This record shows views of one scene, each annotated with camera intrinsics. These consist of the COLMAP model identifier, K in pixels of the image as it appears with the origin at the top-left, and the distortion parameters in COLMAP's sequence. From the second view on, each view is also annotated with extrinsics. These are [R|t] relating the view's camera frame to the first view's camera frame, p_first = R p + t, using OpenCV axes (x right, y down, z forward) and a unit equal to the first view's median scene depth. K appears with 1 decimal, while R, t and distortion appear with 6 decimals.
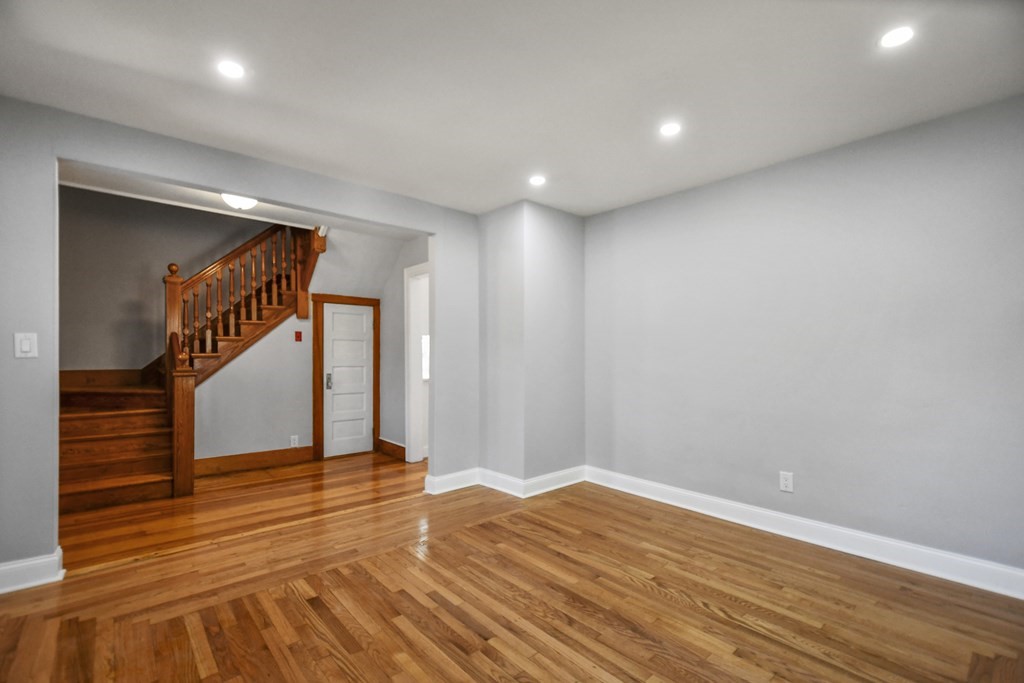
lens RADIAL K [[451.8, 0, 498.2], [0, 451.8, 358.1], [0, 0, 1]] dist [0.000149, 0.000189]
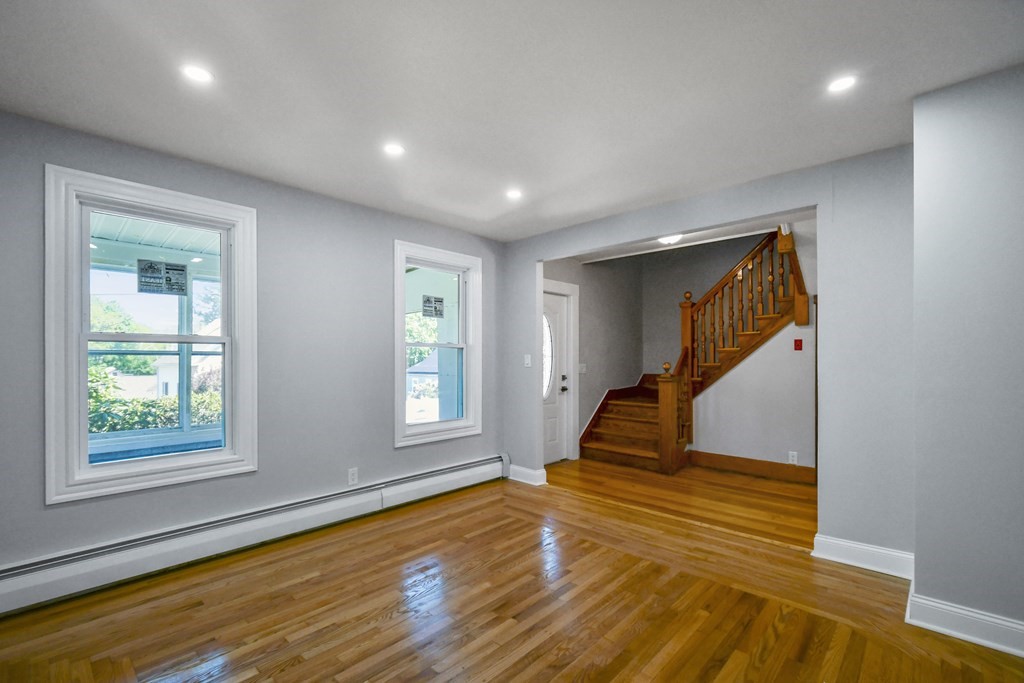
lens RADIAL K [[458.3, 0, 512.6], [0, 458.3, 367.8], [0, 0, 1]] dist [0.000401, -0.000307]
pose [[0.110139, 0.017750, -0.993758, 0.632901], [-0.006336, 0.999833, 0.017156, -0.021107], [0.993896, 0.004407, 0.110233, 0.484321]]
